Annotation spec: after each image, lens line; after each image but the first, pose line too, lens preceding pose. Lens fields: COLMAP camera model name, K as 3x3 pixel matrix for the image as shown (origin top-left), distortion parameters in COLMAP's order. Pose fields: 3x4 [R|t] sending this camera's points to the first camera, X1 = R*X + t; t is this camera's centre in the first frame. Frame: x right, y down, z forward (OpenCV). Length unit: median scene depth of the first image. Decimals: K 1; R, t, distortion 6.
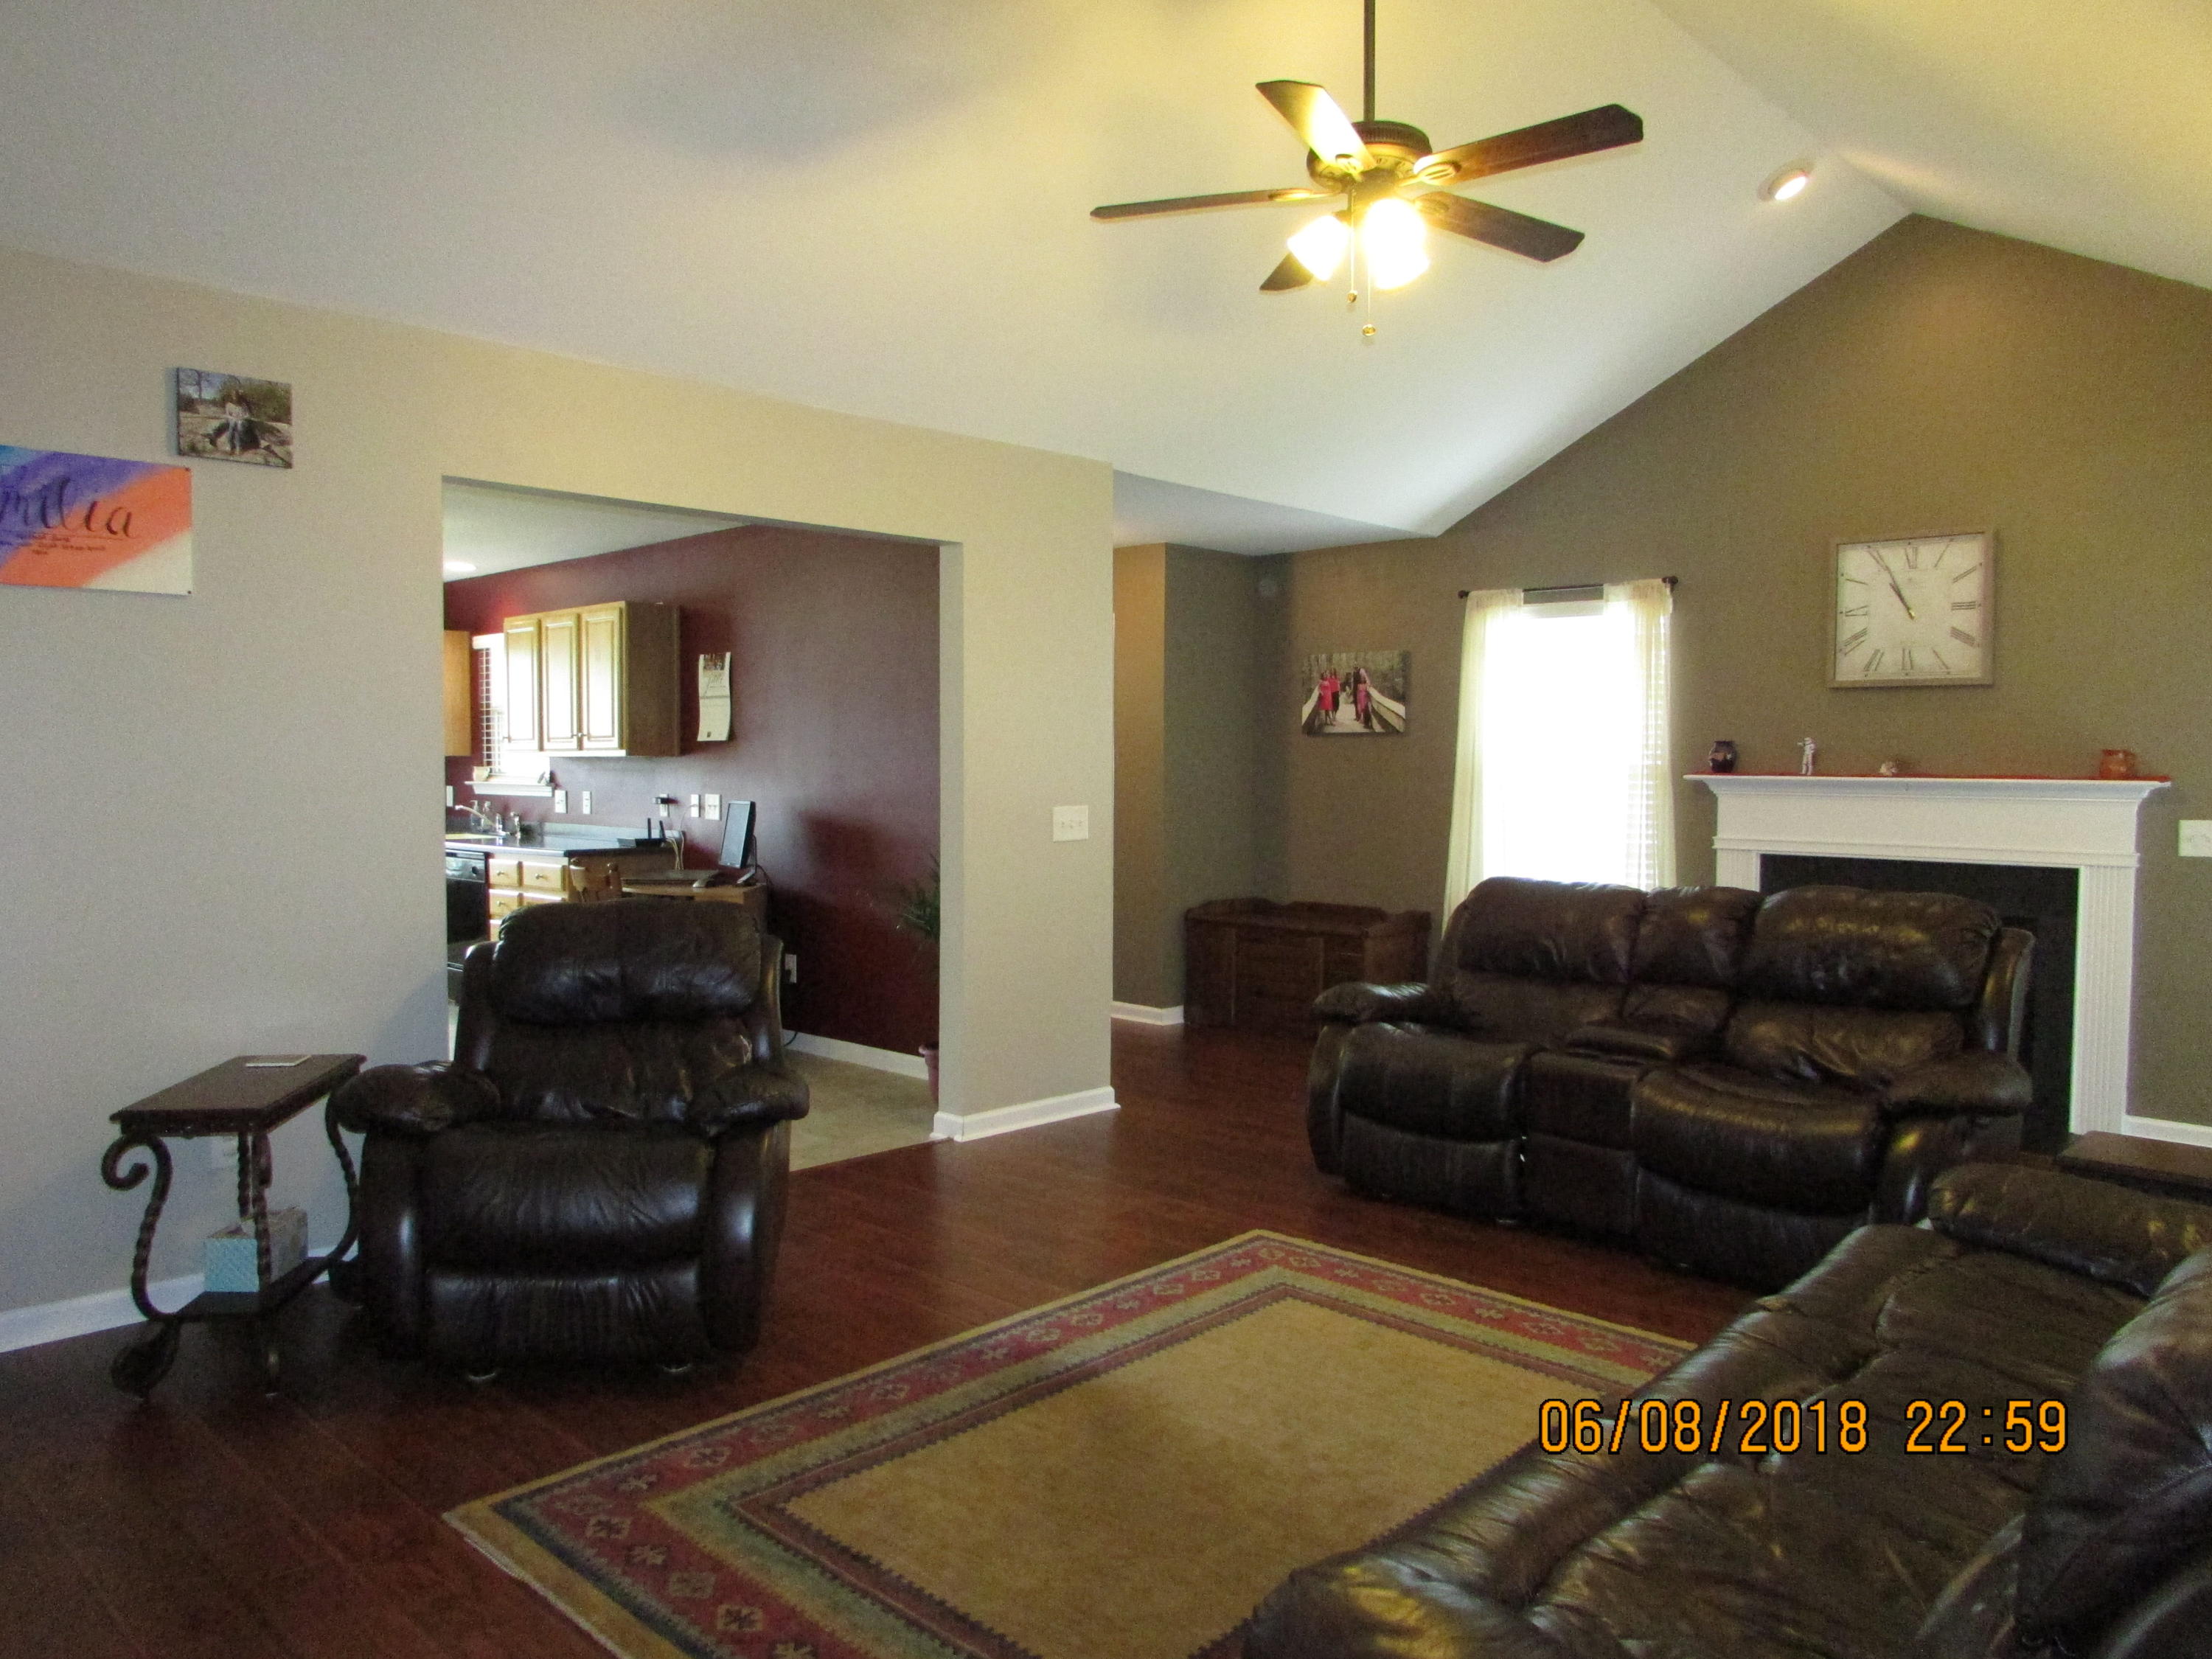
lens RADIAL K [[1564.9, 0, 1116.3], [0, 1564.9, 821.1], [0, 0, 1]] dist [-0.040553, 0.027092]
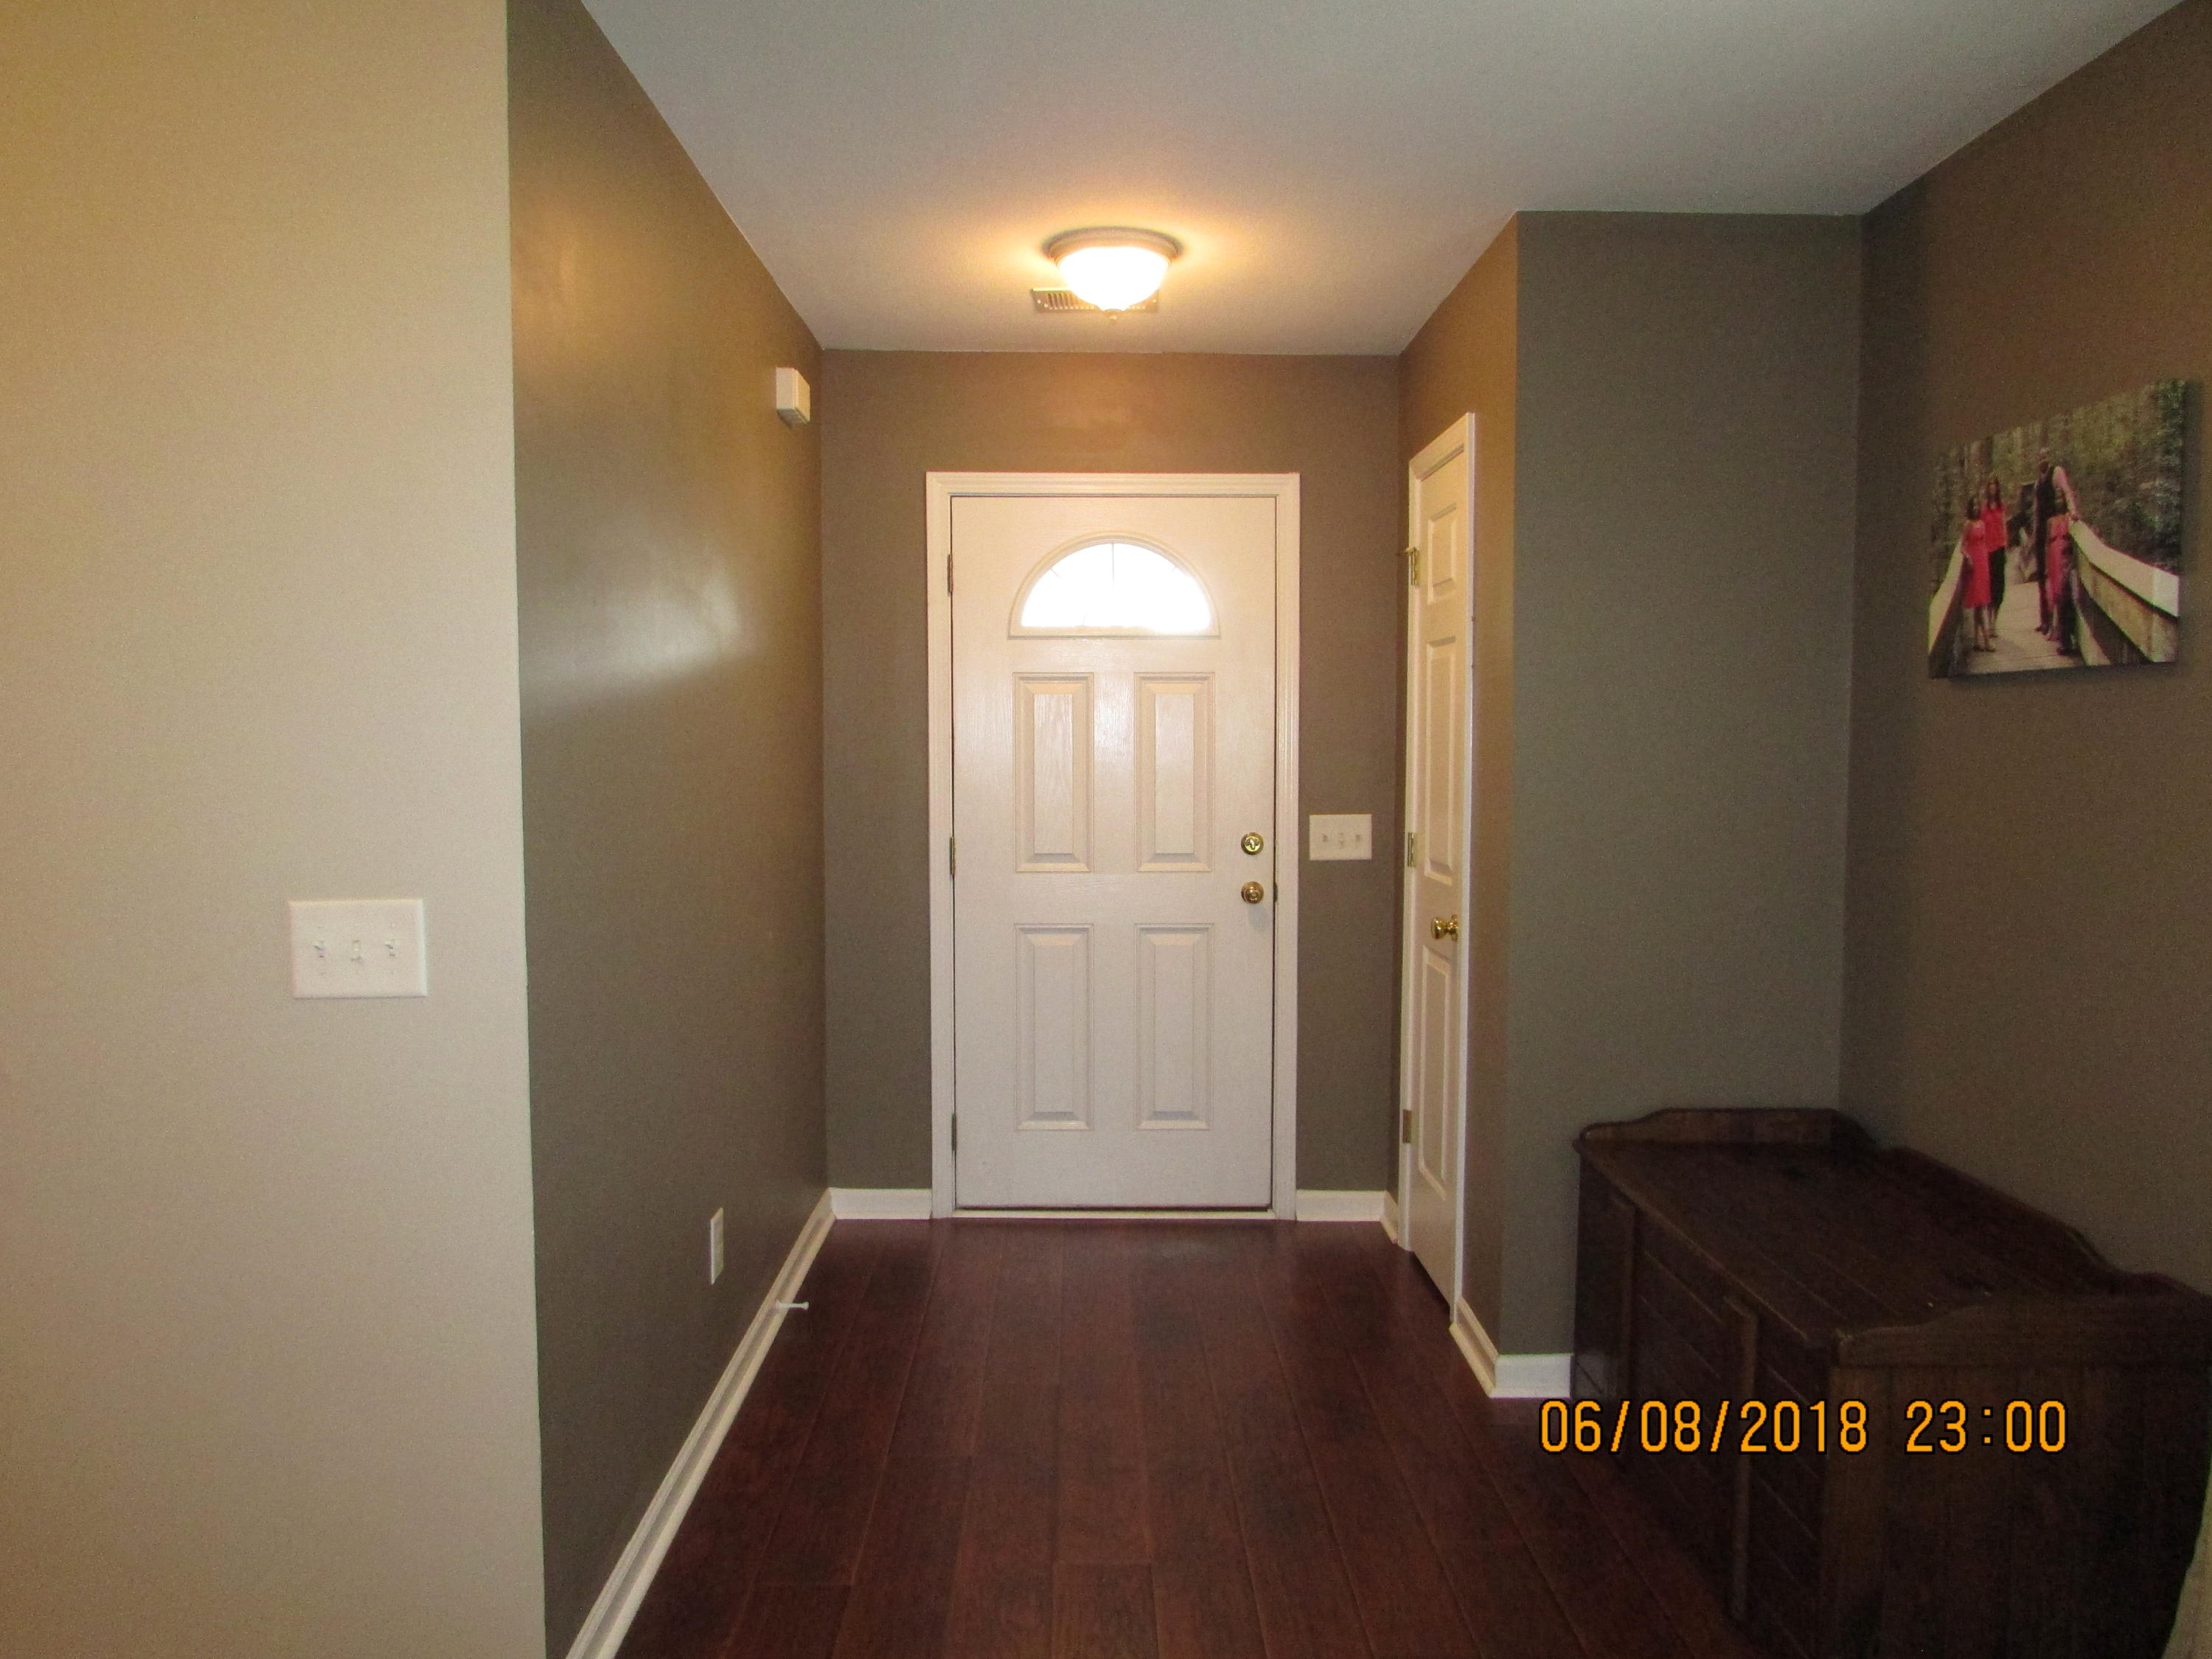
lens RADIAL K [[1564.9, 0, 1116.3], [0, 1564.9, 821.1], [0, 0, 1]] dist [-0.040553, 0.027092]
pose [[0.713123, 0.037459, -0.700038, 0.302192], [-0.026139, 0.999298, 0.026845, -0.036880], [0.700552, -0.000846, 0.713601, 0.803651]]
